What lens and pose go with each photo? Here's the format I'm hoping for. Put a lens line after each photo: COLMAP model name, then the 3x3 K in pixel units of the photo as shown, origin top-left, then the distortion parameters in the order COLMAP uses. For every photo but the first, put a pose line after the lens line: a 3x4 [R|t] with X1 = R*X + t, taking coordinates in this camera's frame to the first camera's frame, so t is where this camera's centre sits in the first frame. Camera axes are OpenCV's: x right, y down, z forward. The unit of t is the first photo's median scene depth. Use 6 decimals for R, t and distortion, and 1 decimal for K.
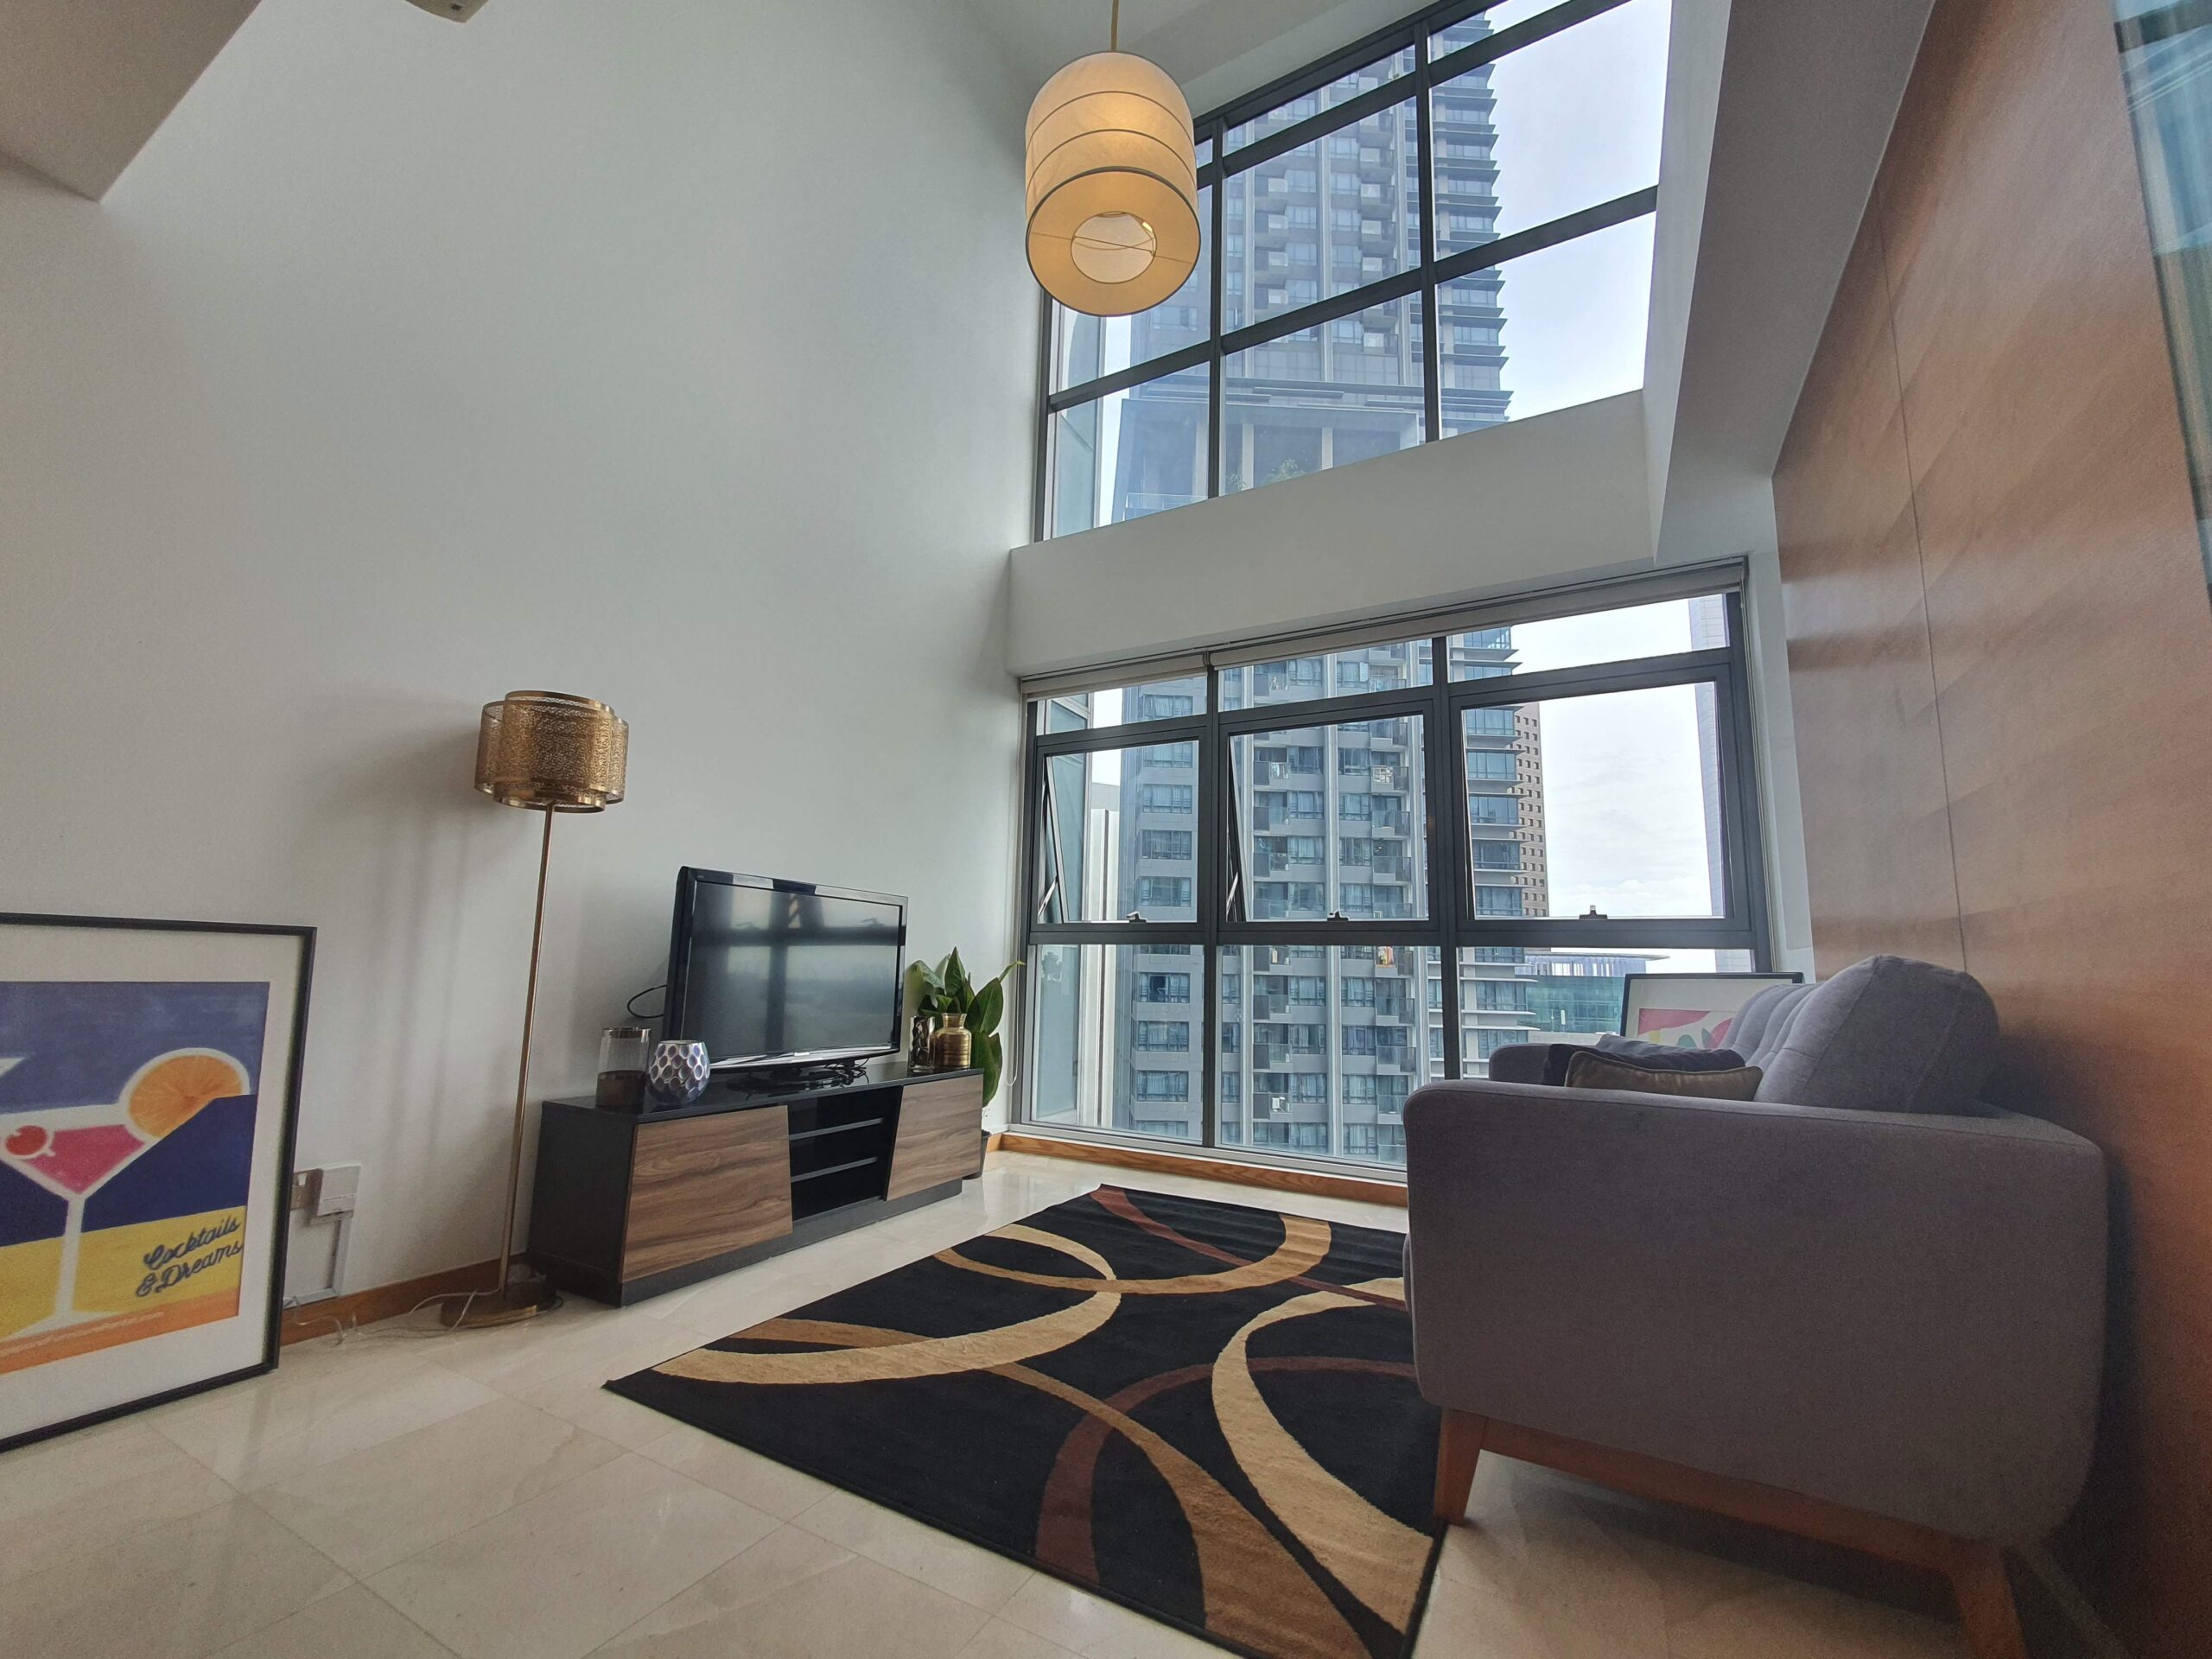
lens RADIAL K [[880.0, 0, 1114.1], [0, 880.0, 841.8], [0, 0, 1]] dist [0.002342, -0.005208]
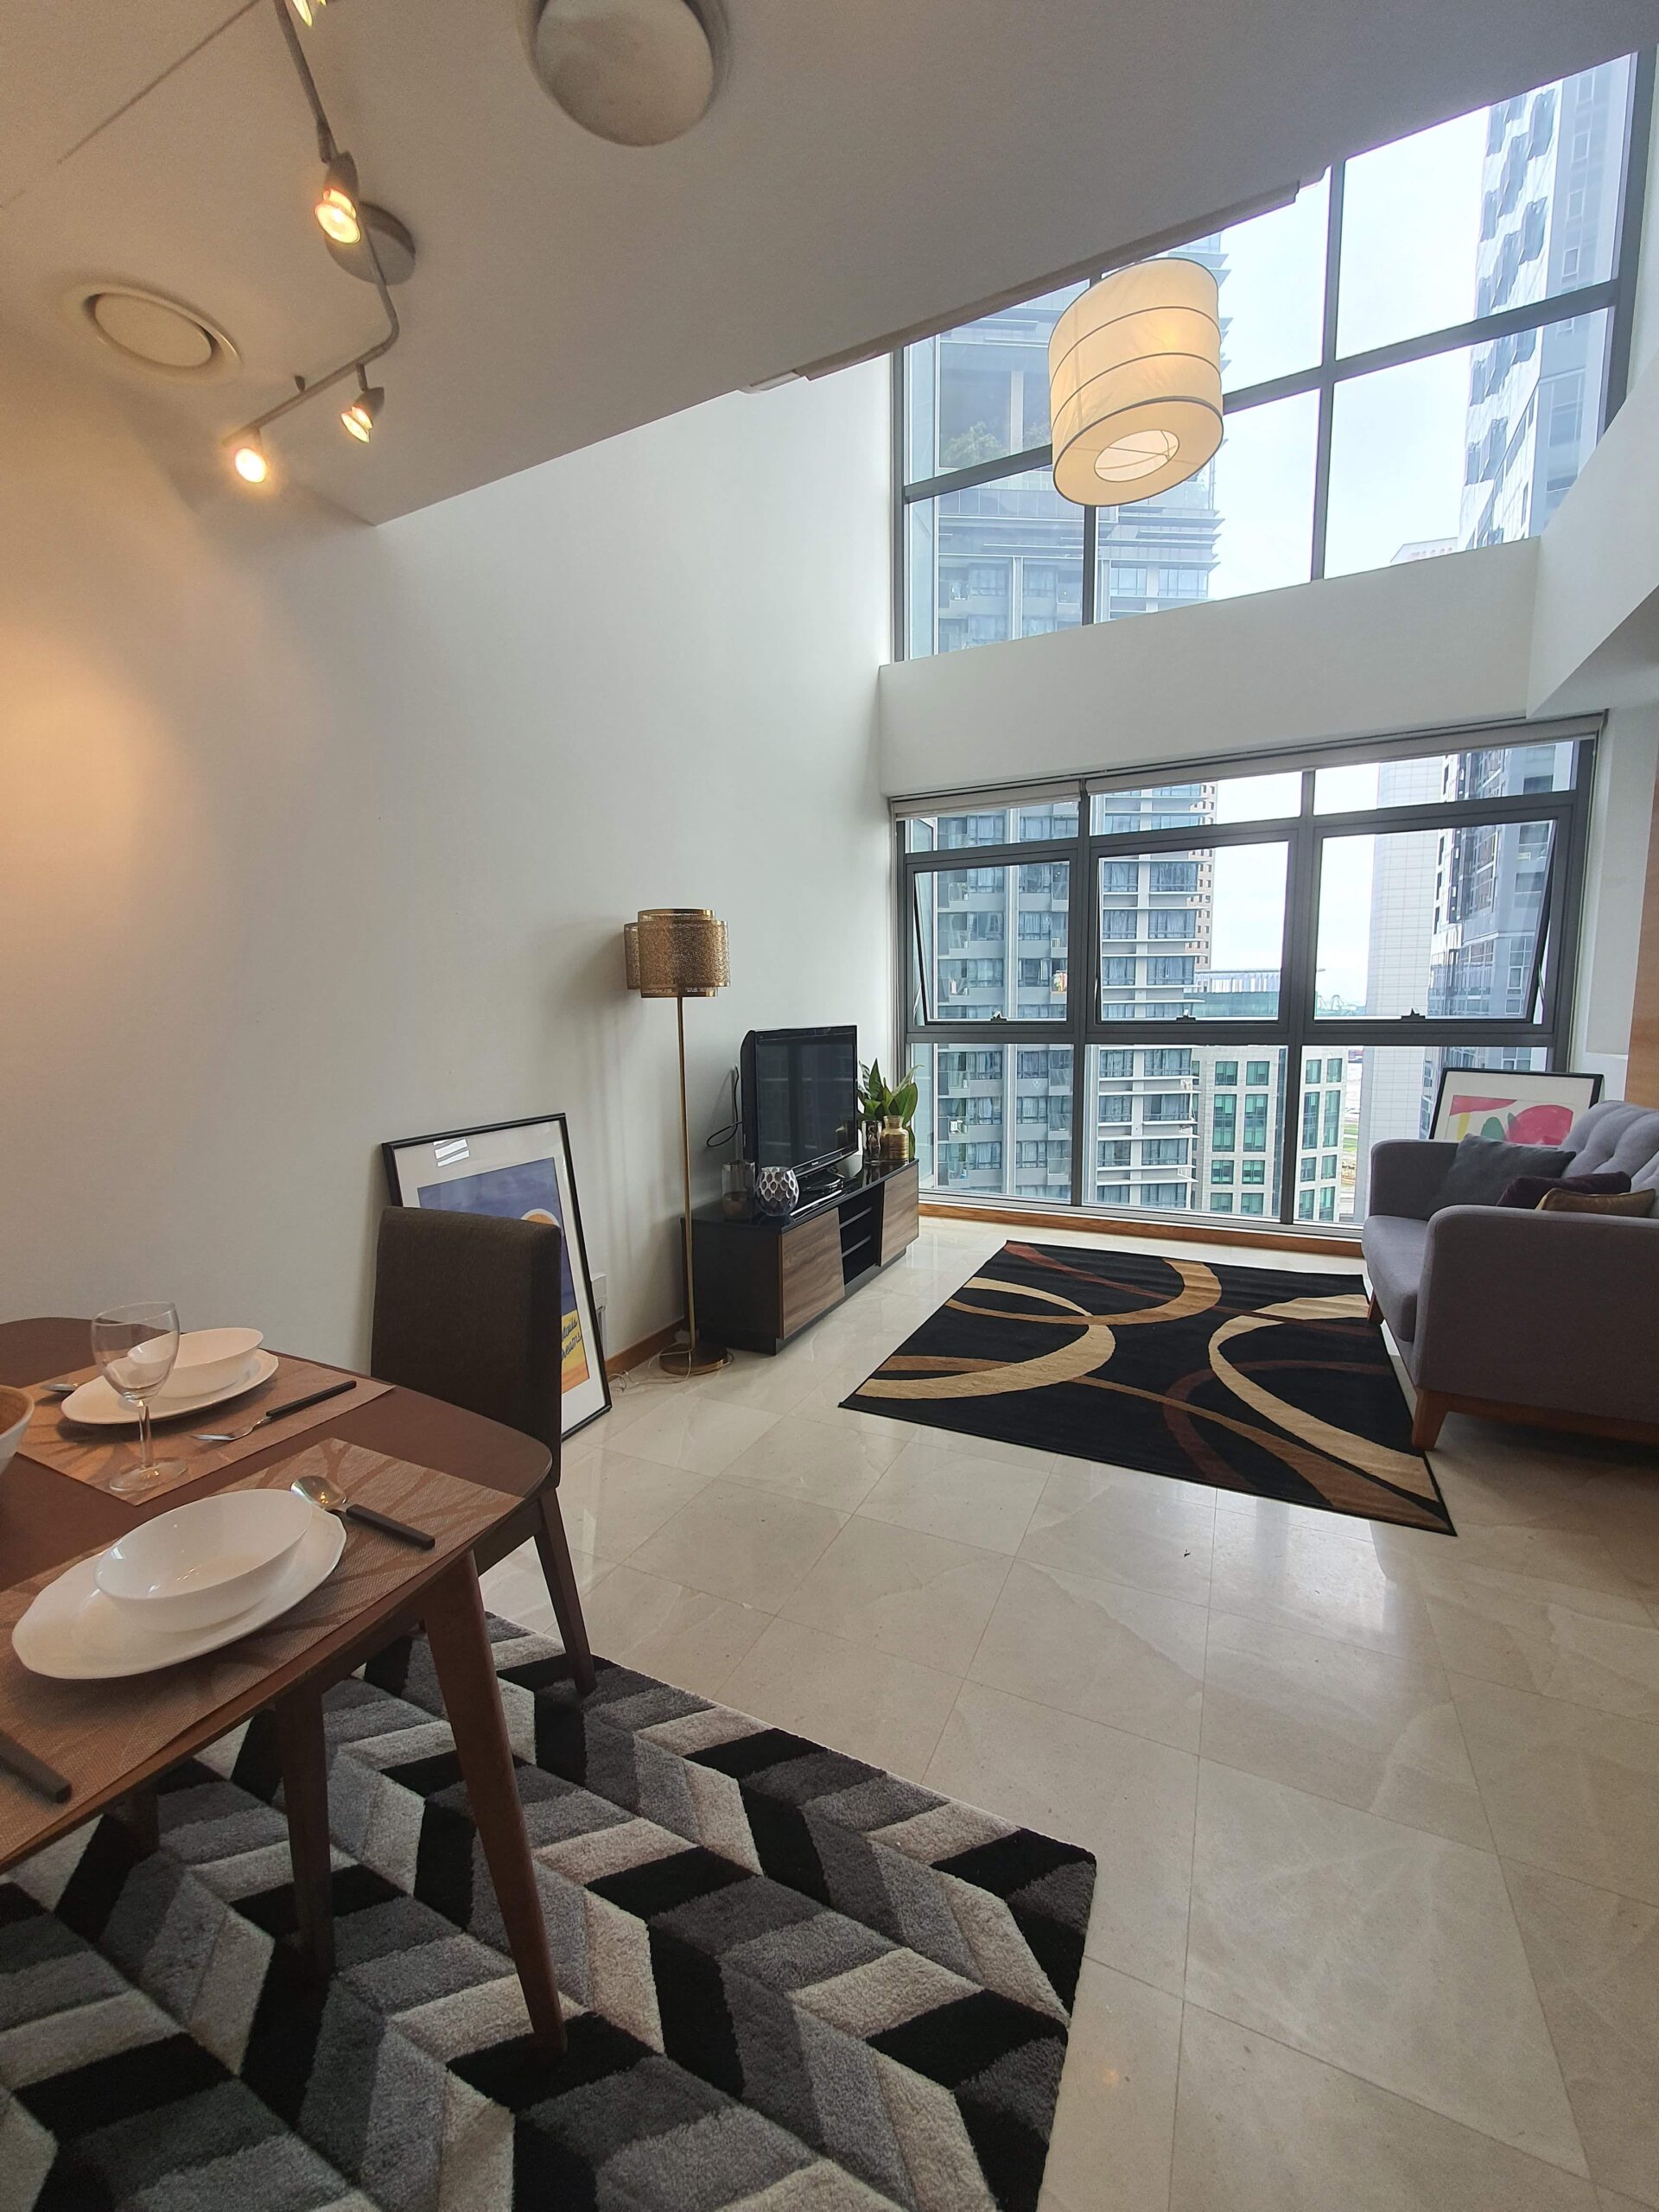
lens RADIAL K [[880.0, 0, 815.6], [0, 880.0, 1107.0], [0, 0, 1]] dist [0.002342, -0.005208]
pose [[0.998447, -0.043473, 0.034843, -0.461774], [0.032875, 0.964640, 0.261513, -0.196811], [-0.044980, -0.259962, 0.964571, -0.235286]]
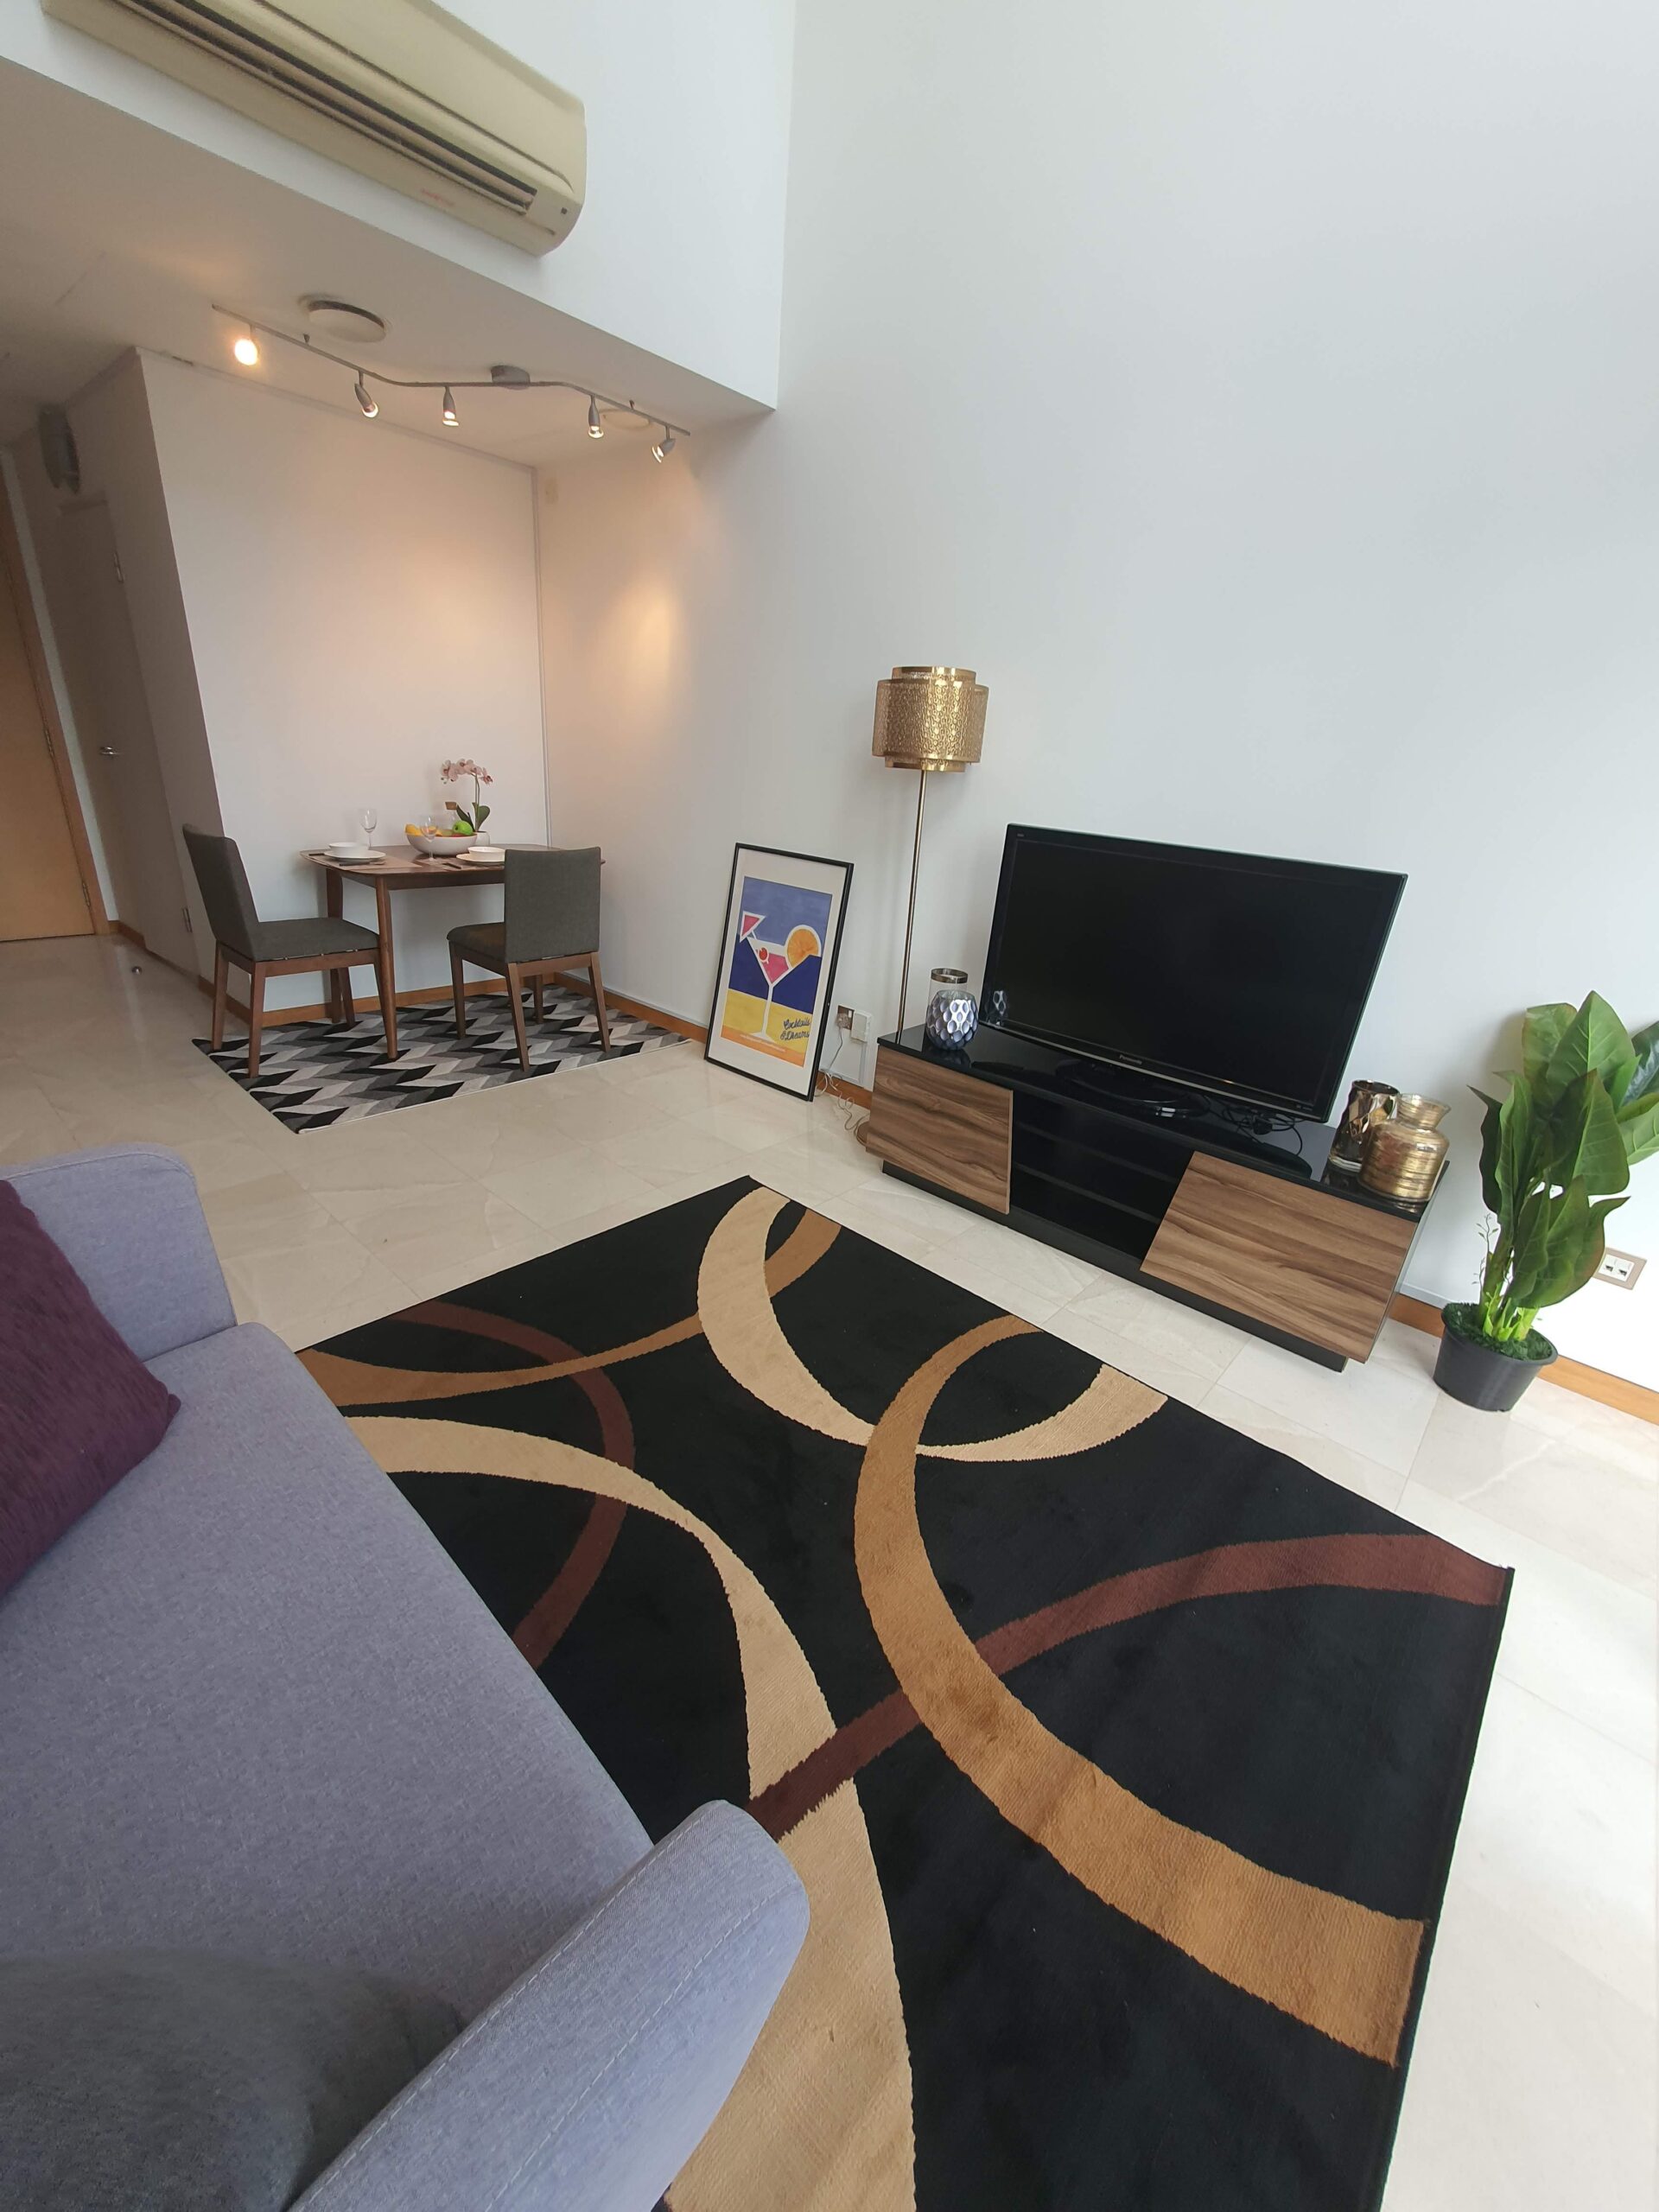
lens RADIAL K [[880.0, 0, 815.6], [0, 880.0, 1107.0], [0, 0, 1]] dist [0.002342, -0.005208]
pose [[-0.238373, 0.334512, -0.911746, 0.575621], [0.065555, 0.942209, 0.328550, -0.011810], [0.968959, 0.018548, -0.246526, 1.075580]]
